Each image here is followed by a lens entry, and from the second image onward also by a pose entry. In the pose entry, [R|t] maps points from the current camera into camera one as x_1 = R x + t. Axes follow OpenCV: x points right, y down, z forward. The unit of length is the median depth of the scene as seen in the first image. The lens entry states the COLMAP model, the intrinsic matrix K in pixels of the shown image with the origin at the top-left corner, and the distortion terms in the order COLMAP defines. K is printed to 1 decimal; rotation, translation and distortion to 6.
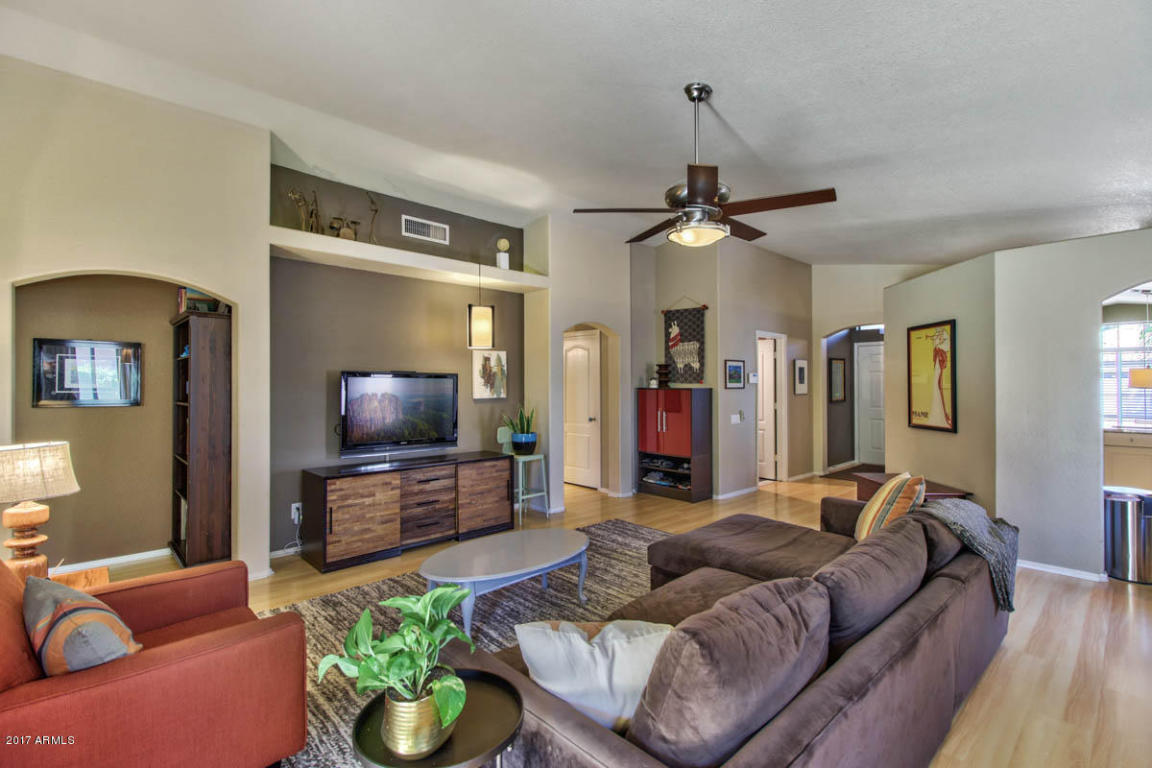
lens RADIAL K [[511.0, 0, 606.9], [0, 511.0, 382.3], [0, 0, 1]] dist [0.002290, 0.000074]
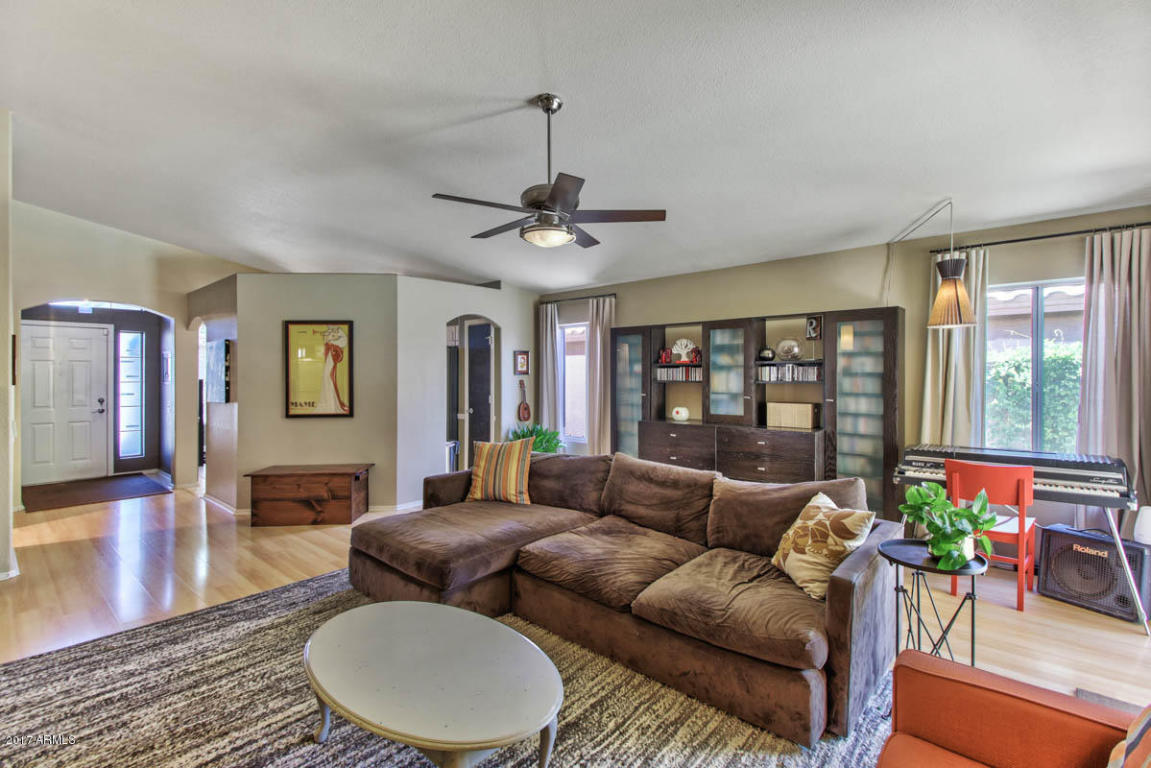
lens RADIAL K [[524.7, 0, 546.0], [0, 524.7, 360.4], [0, 0, 1]] dist [0.000252, -0.011233]
pose [[-0.019995, 0.031739, 0.999296, -0.522175], [0.003084, 0.999493, -0.031684, 0.007935], [-0.999795, 0.002448, -0.020083, 0.570845]]
